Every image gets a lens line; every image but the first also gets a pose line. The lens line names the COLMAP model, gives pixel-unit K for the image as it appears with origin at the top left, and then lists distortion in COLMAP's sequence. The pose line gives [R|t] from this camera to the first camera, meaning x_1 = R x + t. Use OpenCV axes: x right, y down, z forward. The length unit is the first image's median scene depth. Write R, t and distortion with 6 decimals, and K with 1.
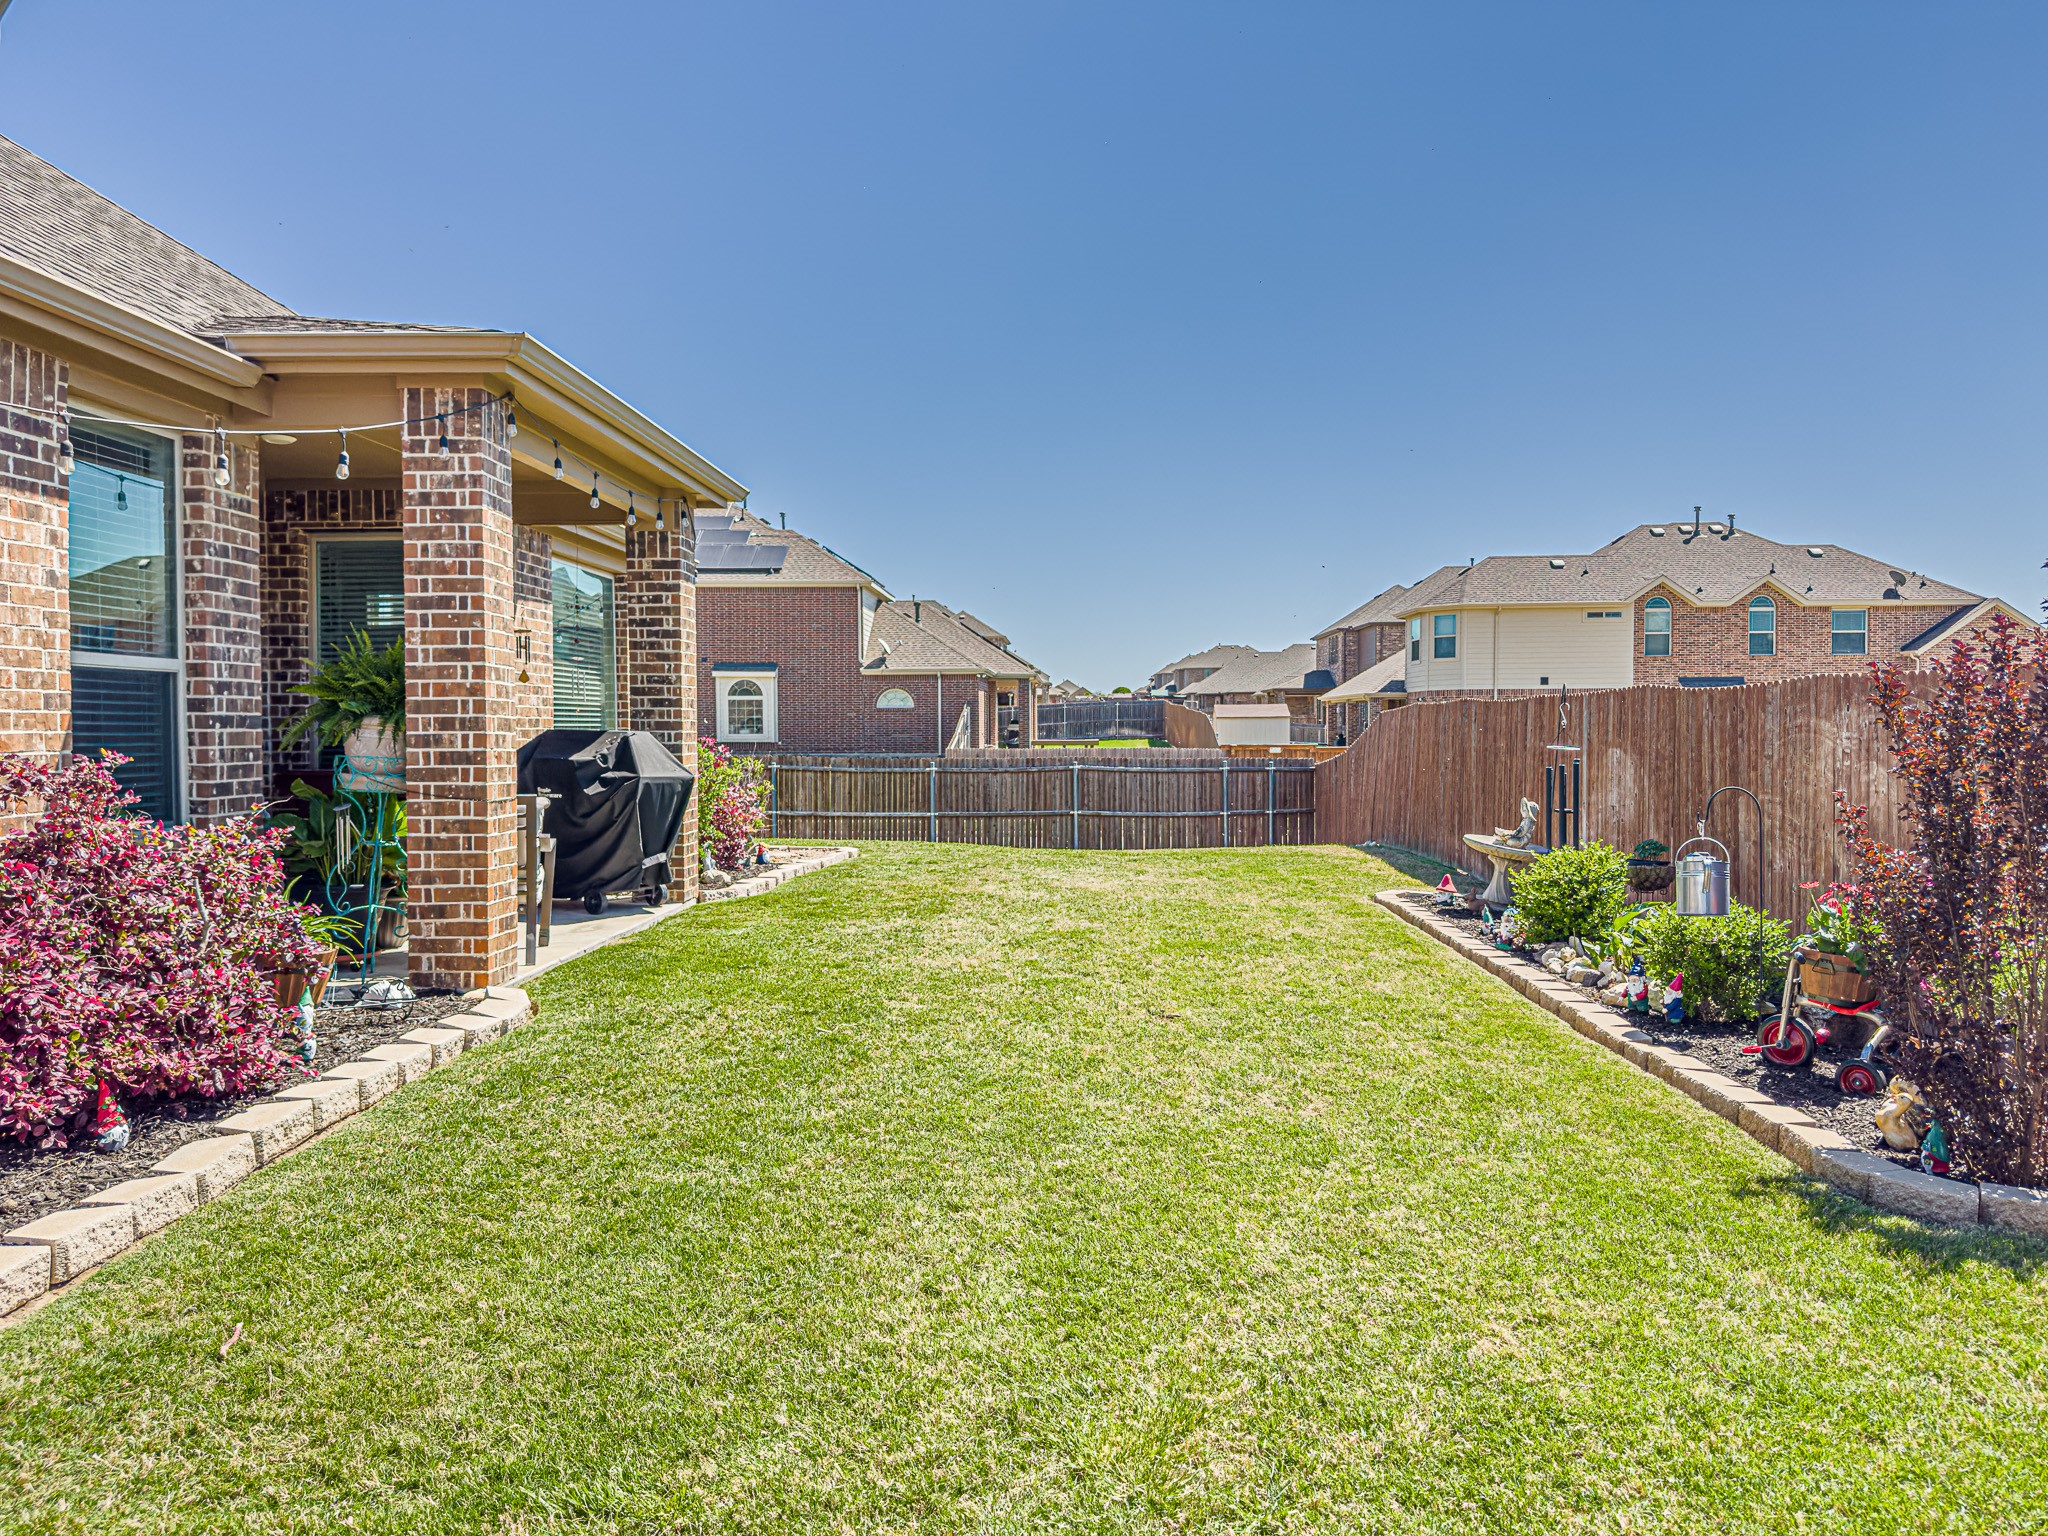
lens RADIAL K [[1426.4, 0, 1027.3], [0, 1426.4, 777.3], [0, 0, 1]] dist [0.000414, -0.049018]
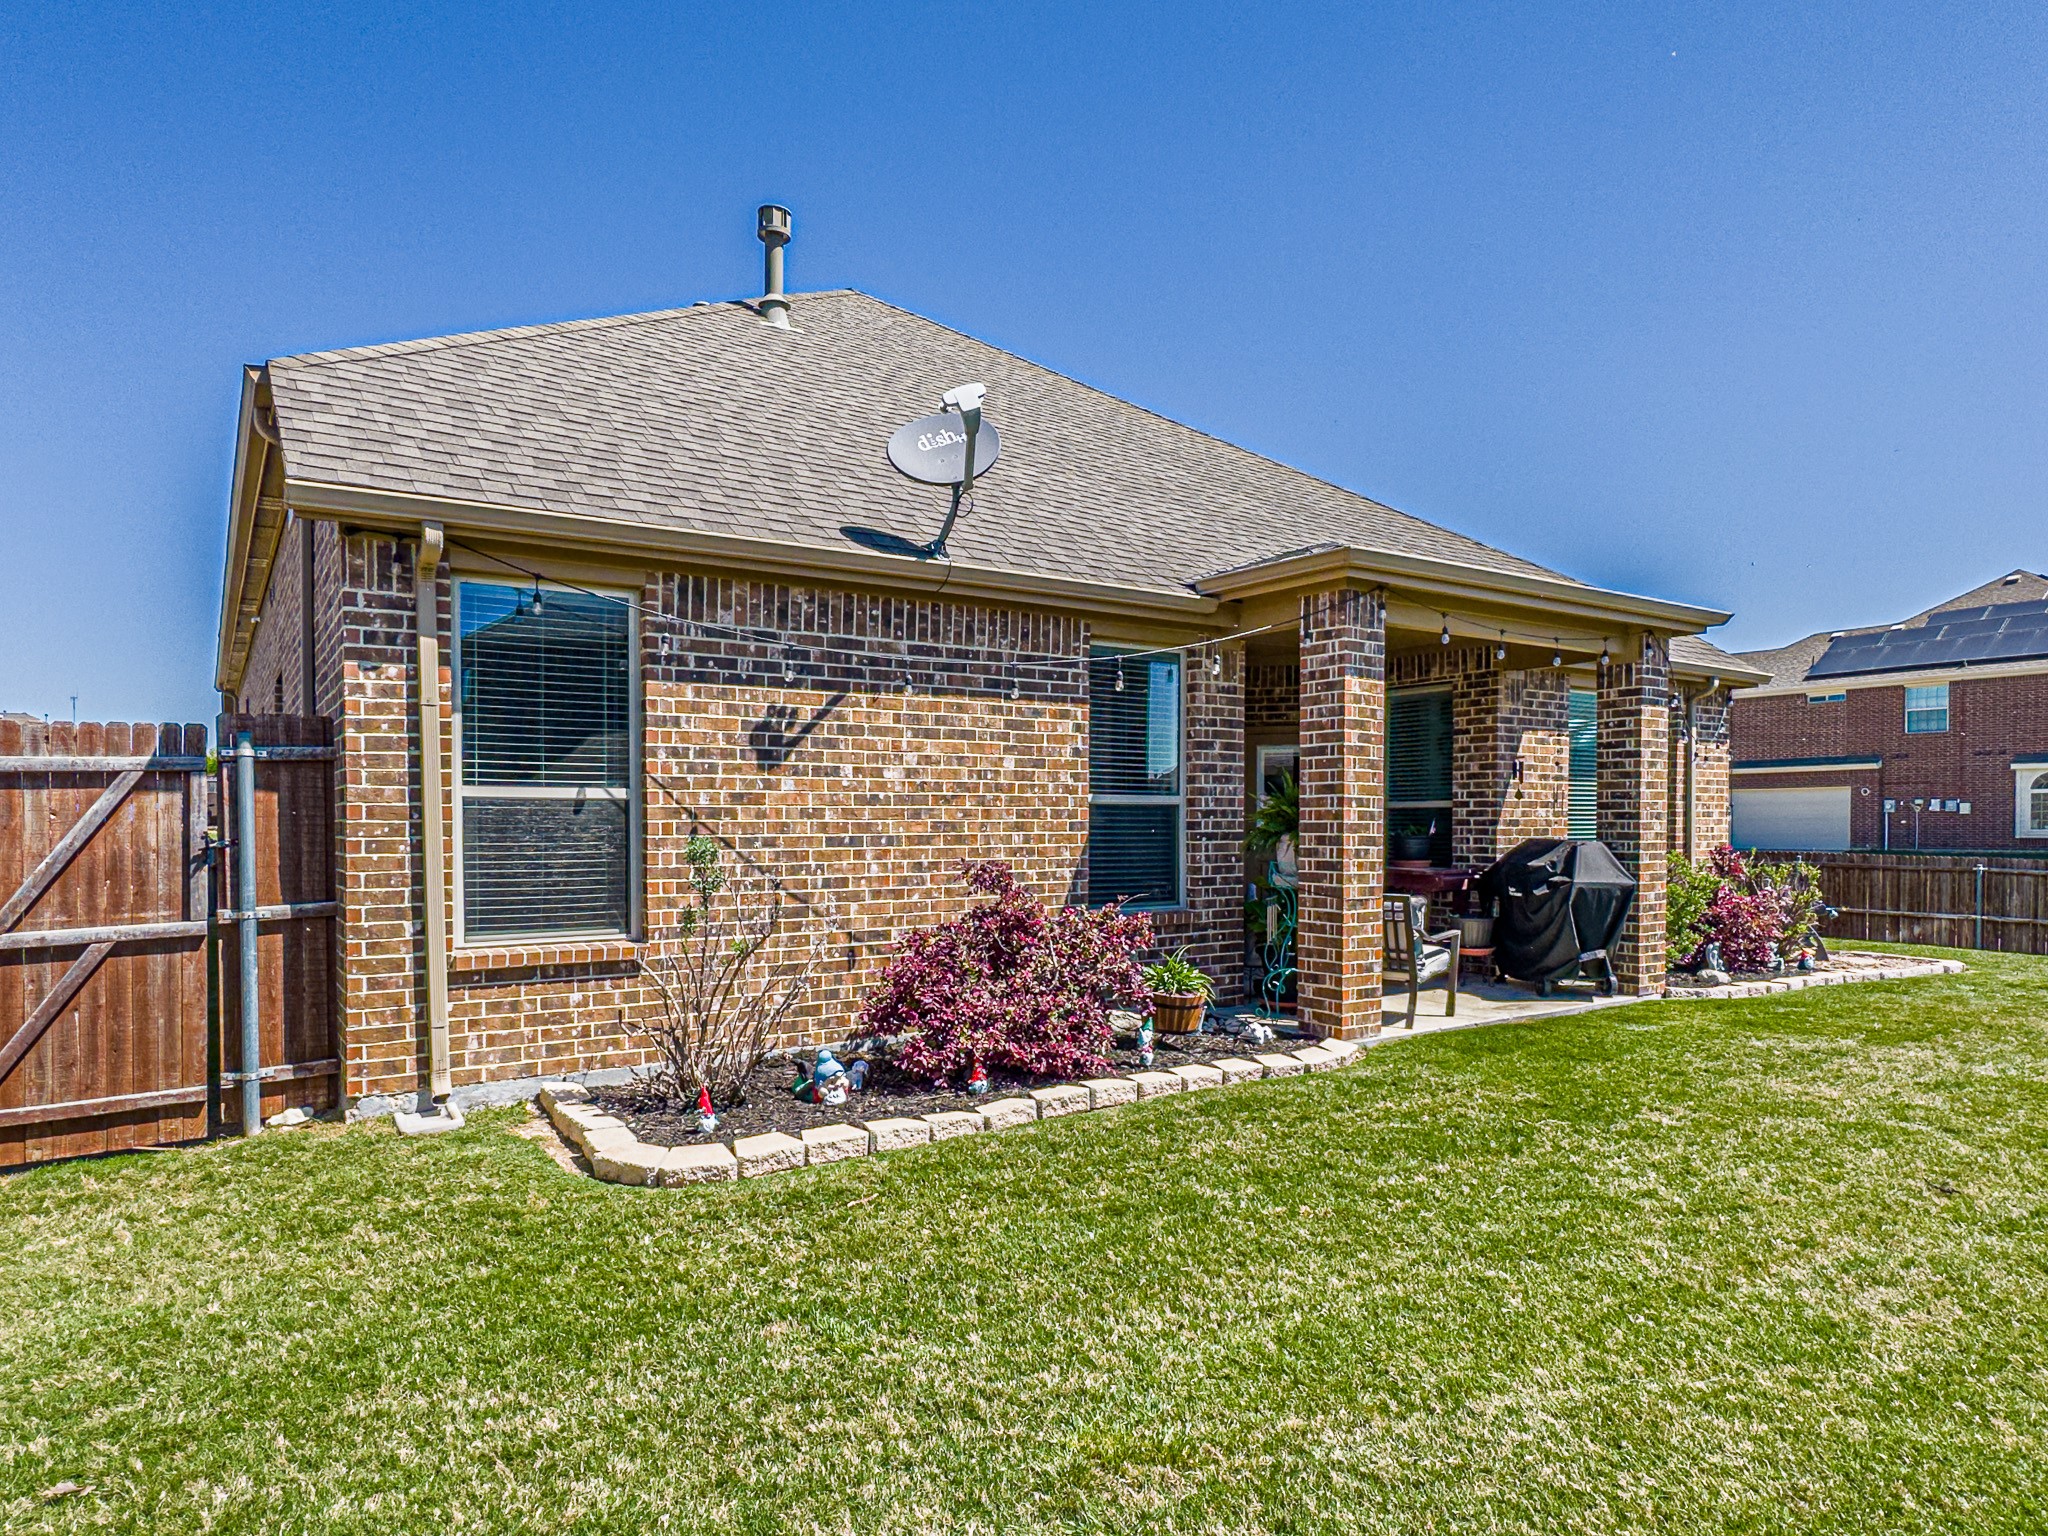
lens RADIAL K [[1169.2, 0, 1023.4], [0, 1169.2, 835.1], [0, 0, 1]] dist [0.001885, 0.000474]
pose [[0.585116, 0.008831, -0.810902, 0.326011], [-0.027028, 0.999598, -0.008617, -0.025068], [0.810499, 0.026959, 0.585119, 0.120536]]
